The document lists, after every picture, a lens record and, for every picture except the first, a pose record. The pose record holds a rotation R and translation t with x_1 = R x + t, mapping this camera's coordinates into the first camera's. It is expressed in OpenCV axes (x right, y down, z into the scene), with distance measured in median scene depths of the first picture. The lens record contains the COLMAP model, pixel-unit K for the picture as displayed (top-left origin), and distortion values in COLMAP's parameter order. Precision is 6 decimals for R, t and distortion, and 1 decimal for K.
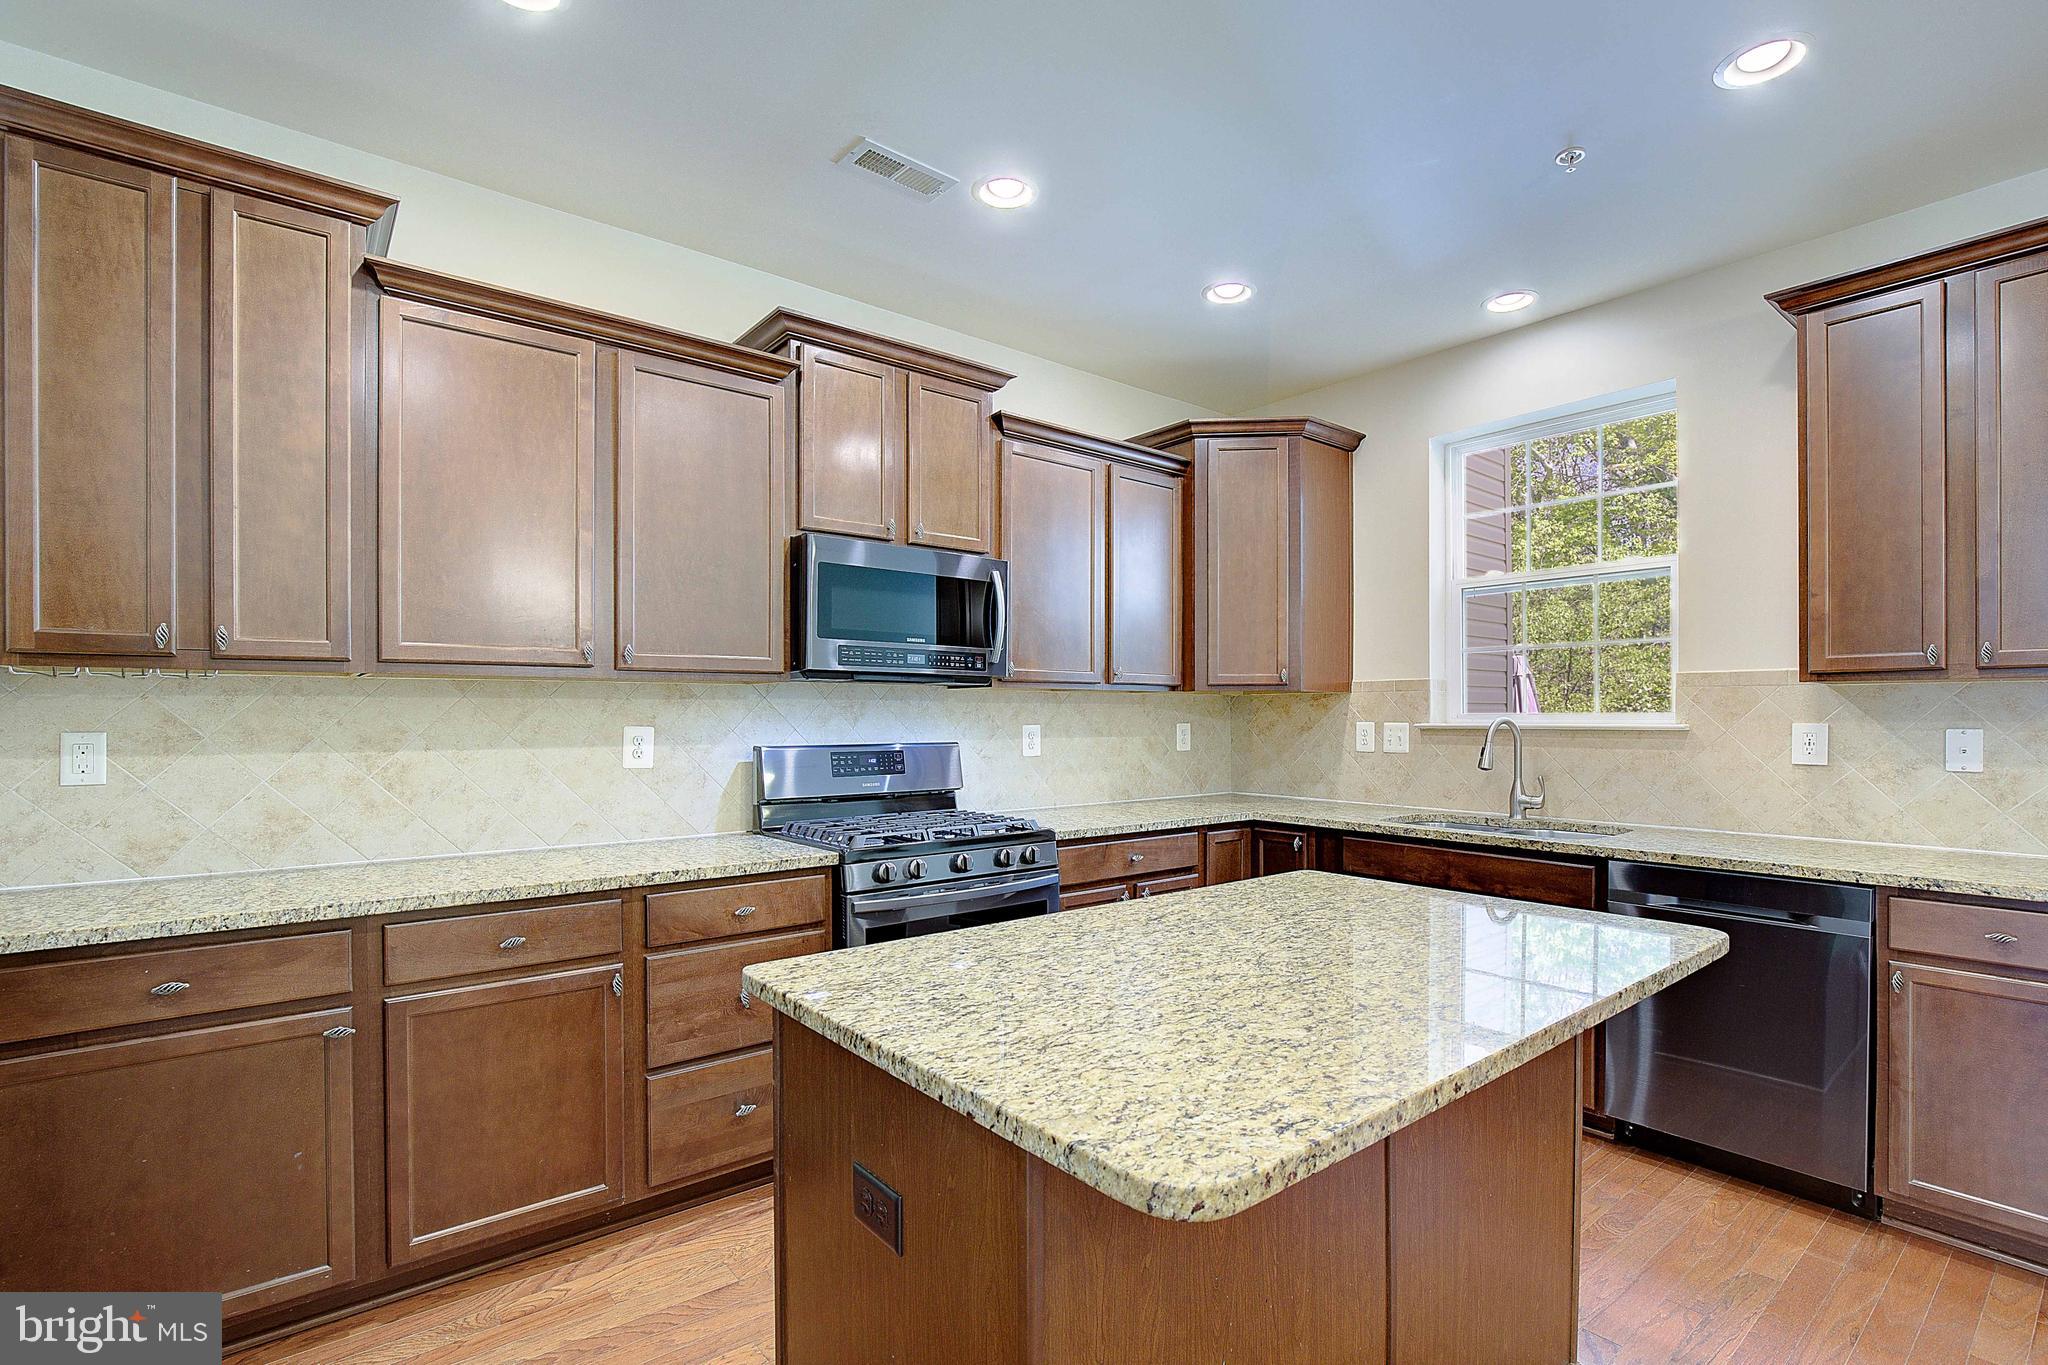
lens RADIAL K [[939.0, 0, 1026.5], [0, 939.0, 723.9], [0, 0, 1]] dist [-0.022881, 0.000336]
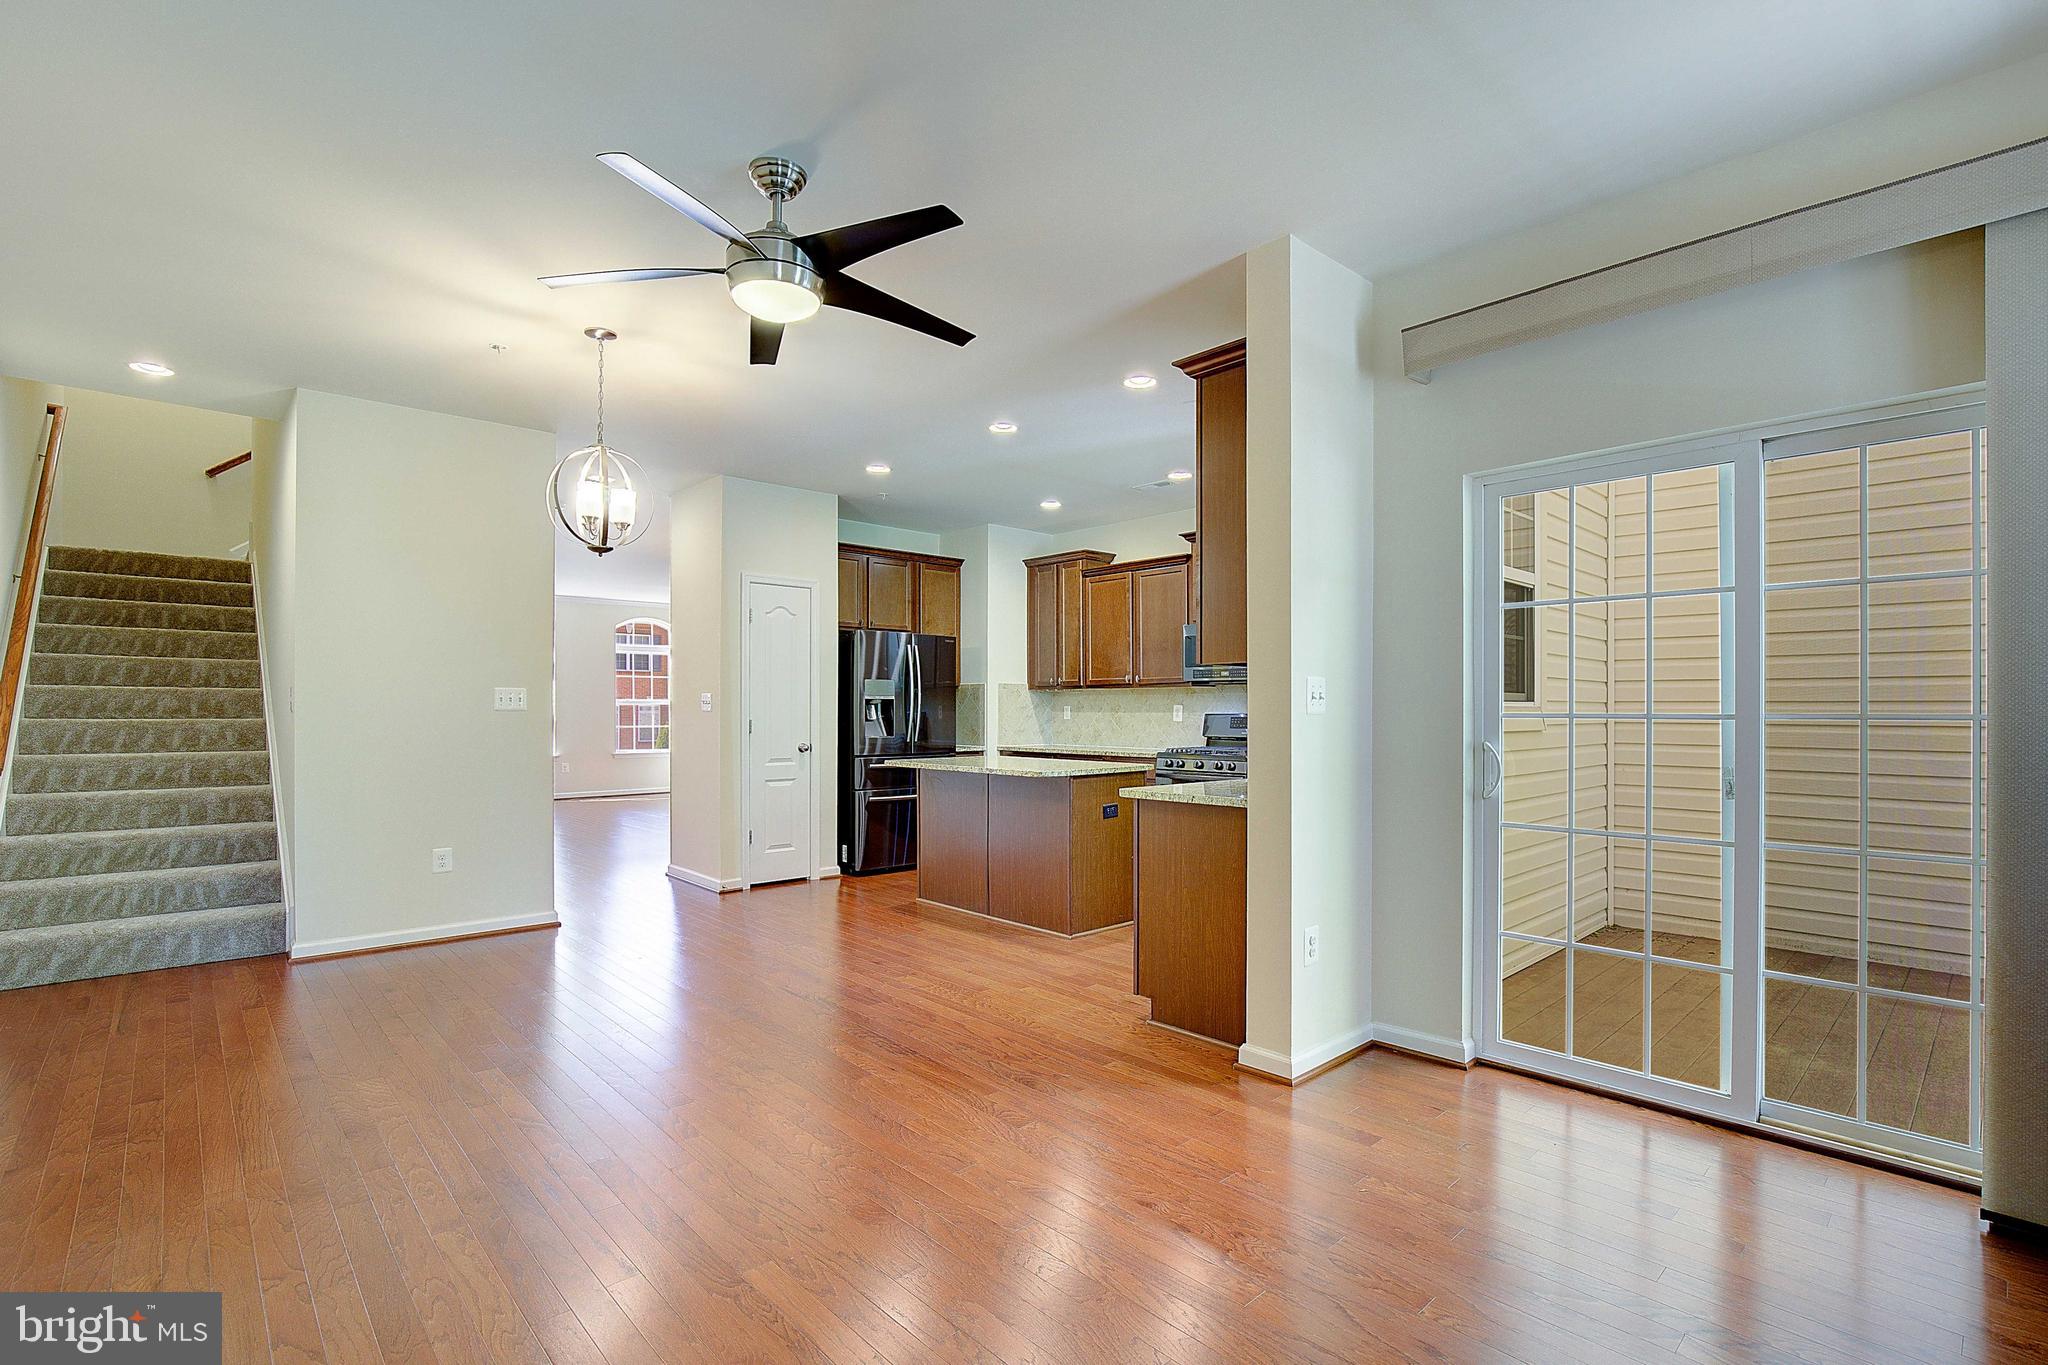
lens RADIAL K [[949.8, 0, 1049.6], [0, 949.8, 696.0], [0, 0, 1]] dist [-0.024348, 0.004631]
pose [[0.076430, -0.009557, -0.997029, 2.069950], [-0.006430, 0.999929, -0.010077, 0.006447], [0.997054, 0.007181, 0.076363, 0.439884]]
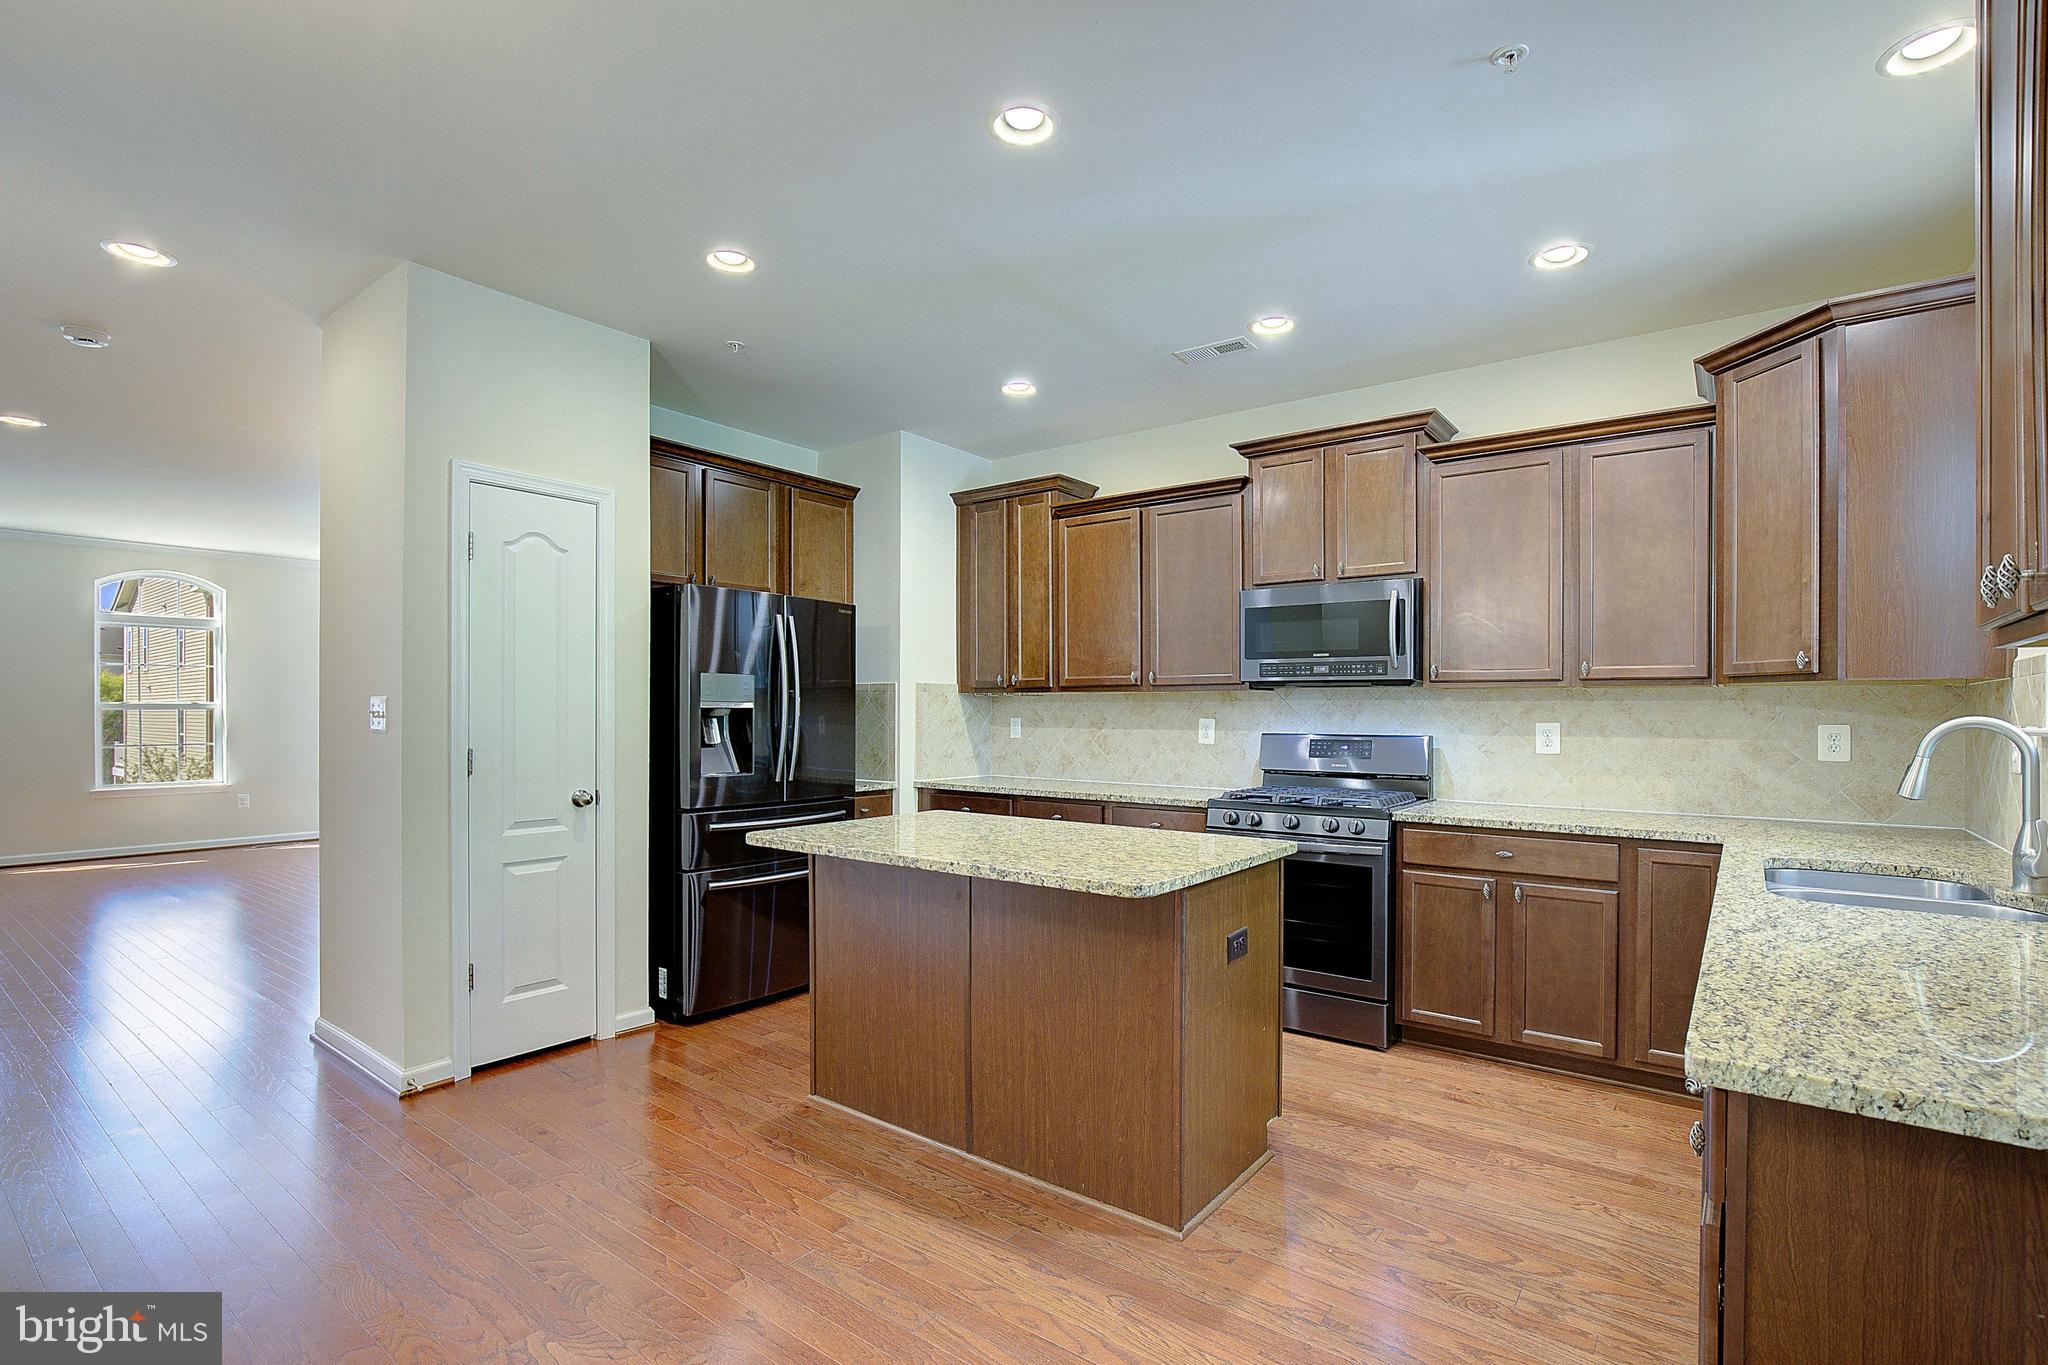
lens RADIAL K [[959.9, 0, 1052.0], [0, 959.9, 717.5], [0, 0, 1]] dist [-0.028596, 0.000111]
pose [[0.244740, 0.008893, -0.969548, 1.114172], [-0.010509, 0.999924, 0.006519, -0.006747], [0.969532, 0.008593, 0.244815, 0.314813]]
